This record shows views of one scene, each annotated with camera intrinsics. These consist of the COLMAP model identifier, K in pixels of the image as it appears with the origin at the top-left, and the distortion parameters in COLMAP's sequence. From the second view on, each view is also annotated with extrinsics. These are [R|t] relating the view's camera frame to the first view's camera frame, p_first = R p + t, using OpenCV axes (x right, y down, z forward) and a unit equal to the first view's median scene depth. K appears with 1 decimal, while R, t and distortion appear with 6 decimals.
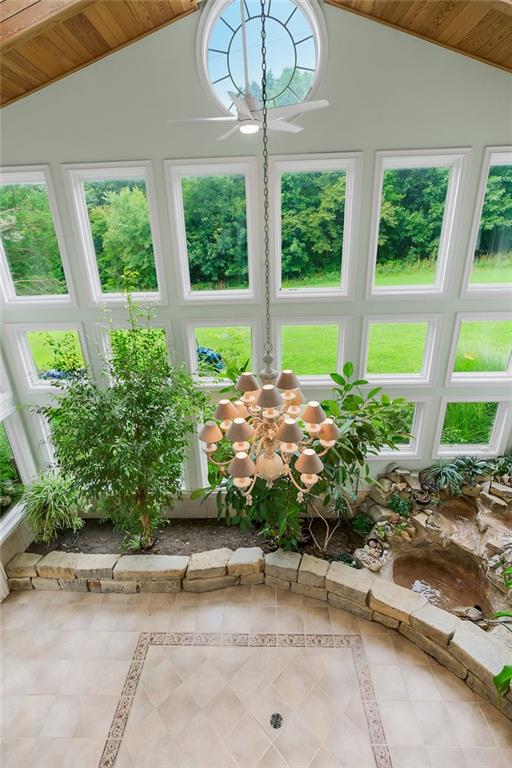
lens RADIAL K [[356.4, 0, 253.7], [0, 356.4, 378.1], [0, 0, 1]] dist [-0.021522, 0.009049]
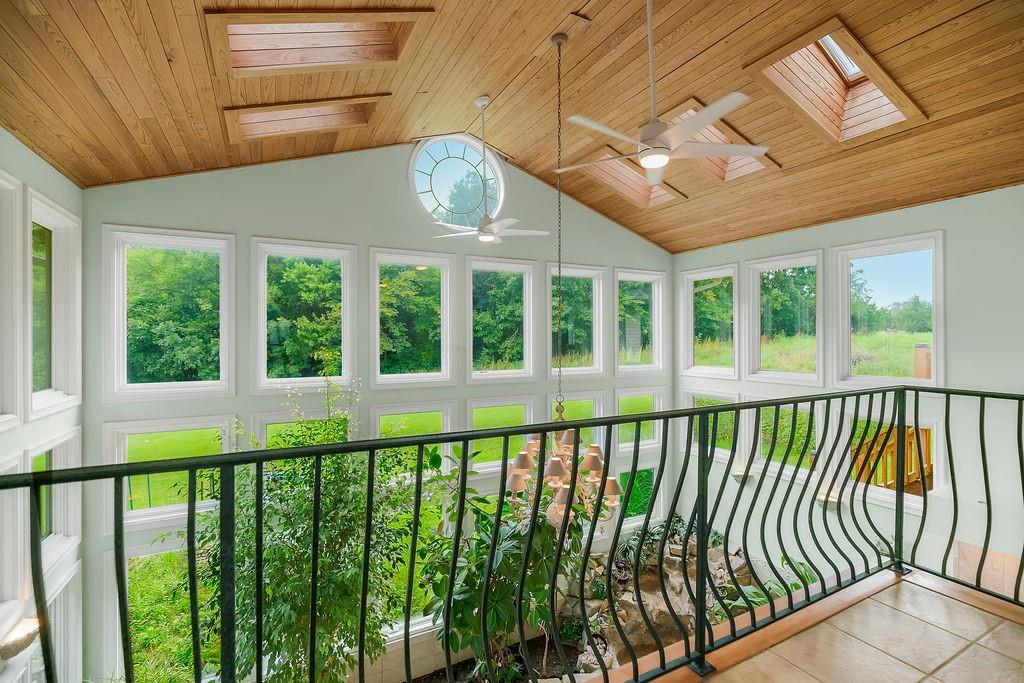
lens RADIAL K [[475.2, 0, 522.5], [0, 475.2, 335.8], [0, 0, 1]] dist [-0.021522, 0.009049]
pose [[0.862832, 0.031585, 0.504504, -0.428891], [0.159924, 0.929725, -0.331718, 0.105861], [-0.479527, 0.366899, 0.797145, -0.150842]]
